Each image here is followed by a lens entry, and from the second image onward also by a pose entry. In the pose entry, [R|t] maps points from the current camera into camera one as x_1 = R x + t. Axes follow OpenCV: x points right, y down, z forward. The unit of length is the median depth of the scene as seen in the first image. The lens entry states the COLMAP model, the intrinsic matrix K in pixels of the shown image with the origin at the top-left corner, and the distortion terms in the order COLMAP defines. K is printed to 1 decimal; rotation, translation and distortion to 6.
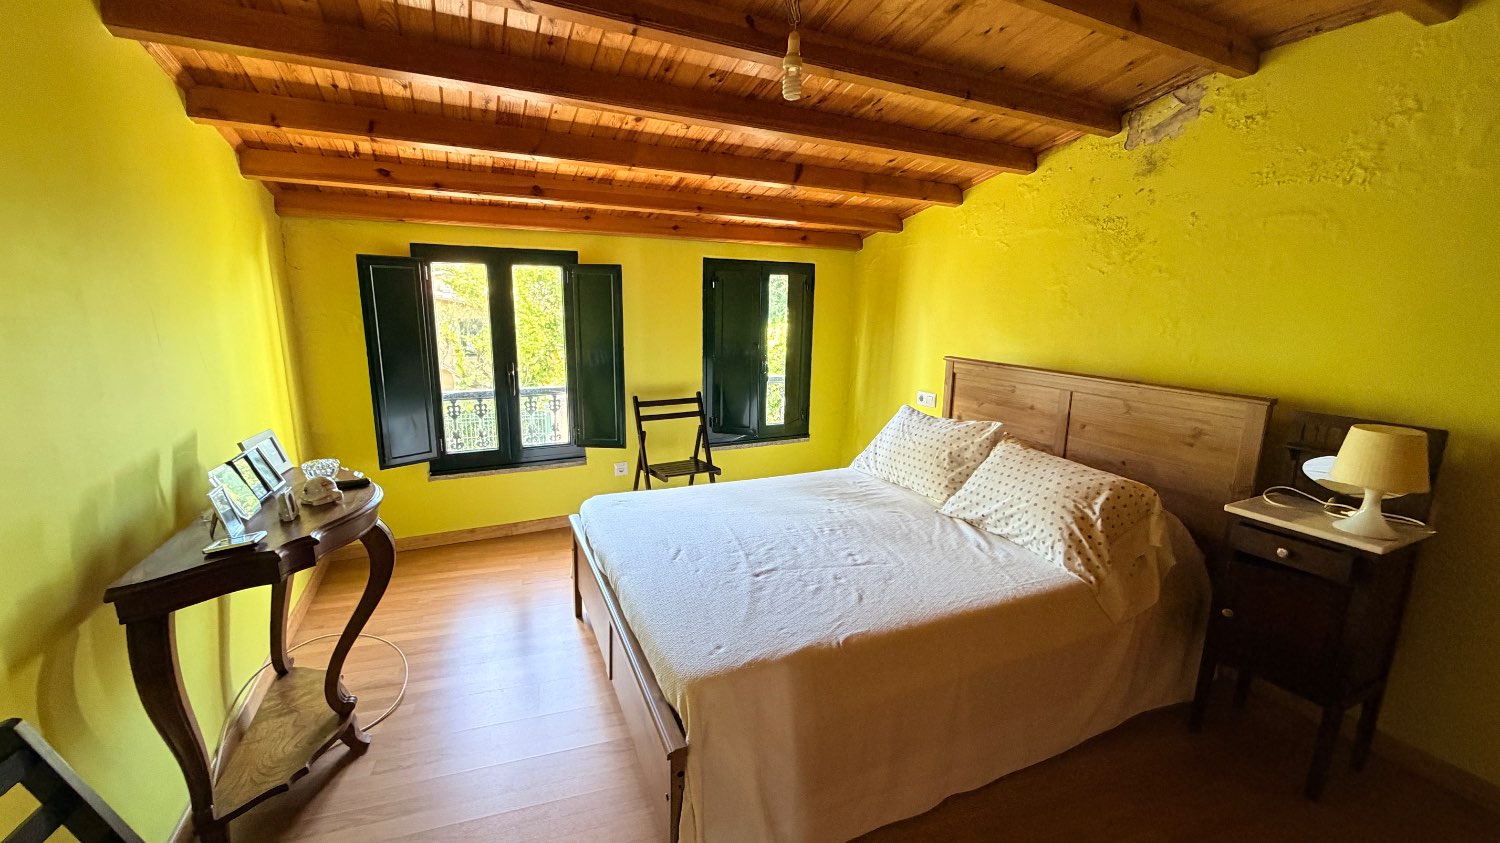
lens RADIAL K [[597.8, 0, 751.5], [0, 597.8, 418.7], [0, 0, 1]] dist [0.000371, 0.000420]
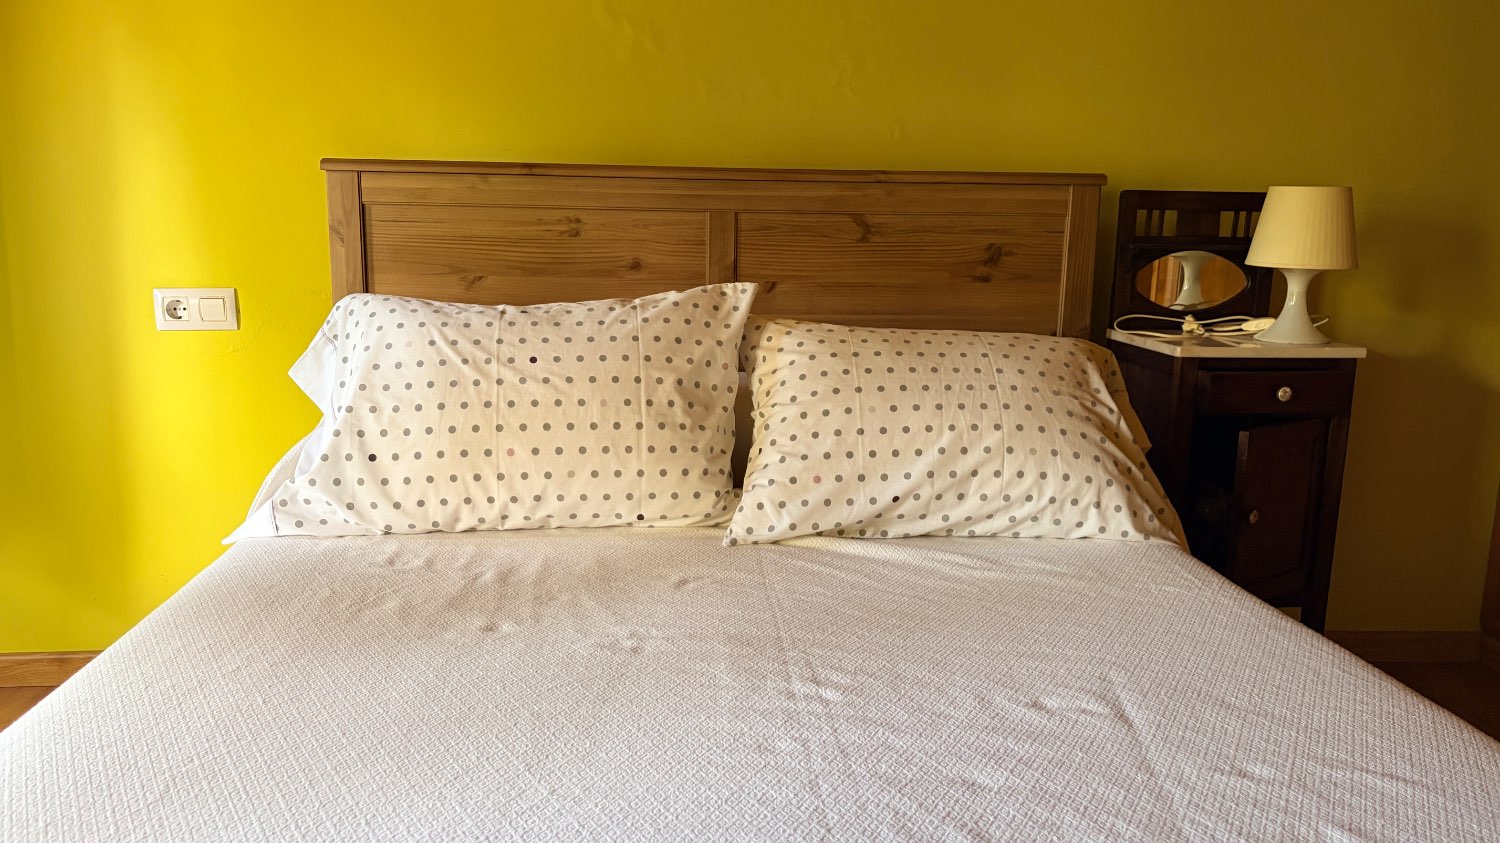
lens RADIAL K [[1137.1, 0, 751.1], [0, 1137.1, 430.8], [0, 0, 1]] dist [0.044697, -0.002538]
pose [[0.360680, -0.189678, 0.913199, -0.297848], [0.175014, 0.975475, 0.133489, 0.002925], [-0.916122, 0.111675, 0.385030, 0.755503]]
